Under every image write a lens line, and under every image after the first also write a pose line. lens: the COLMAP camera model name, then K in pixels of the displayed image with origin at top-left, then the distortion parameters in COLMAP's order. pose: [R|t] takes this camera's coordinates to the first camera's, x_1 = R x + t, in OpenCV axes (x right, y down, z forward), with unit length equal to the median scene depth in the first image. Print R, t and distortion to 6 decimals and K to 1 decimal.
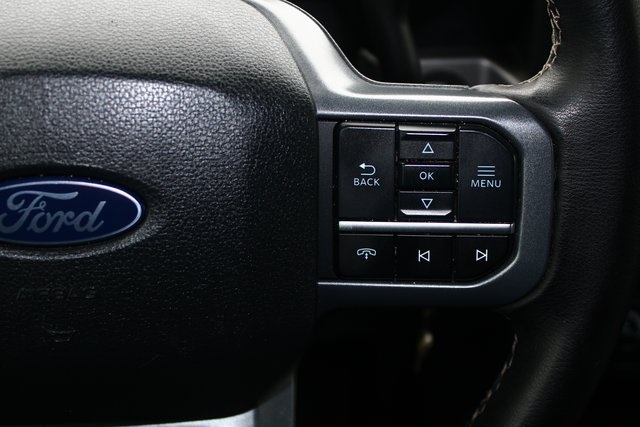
lens RADIAL K [[638.0, 0, 320.5], [0, 638.0, 215.9], [0, 0, 1]] dist [0.007904, 0.000000]
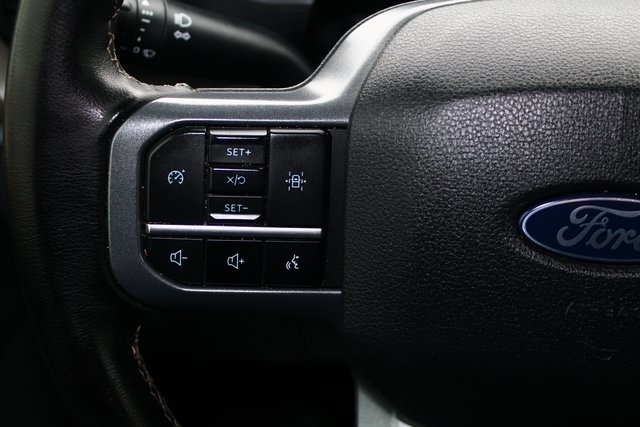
lens RADIAL K [[638.0, 0, 320.7], [0, 638.0, 208.0], [0, 0, 1]] dist [0.007904, 0.000000]
pose [[0.994269, 0.079240, -0.071764, -0.769932], [-0.080968, 0.996485, -0.021482, 0.018979], [0.069809, 0.027169, 0.997190, -0.021677]]
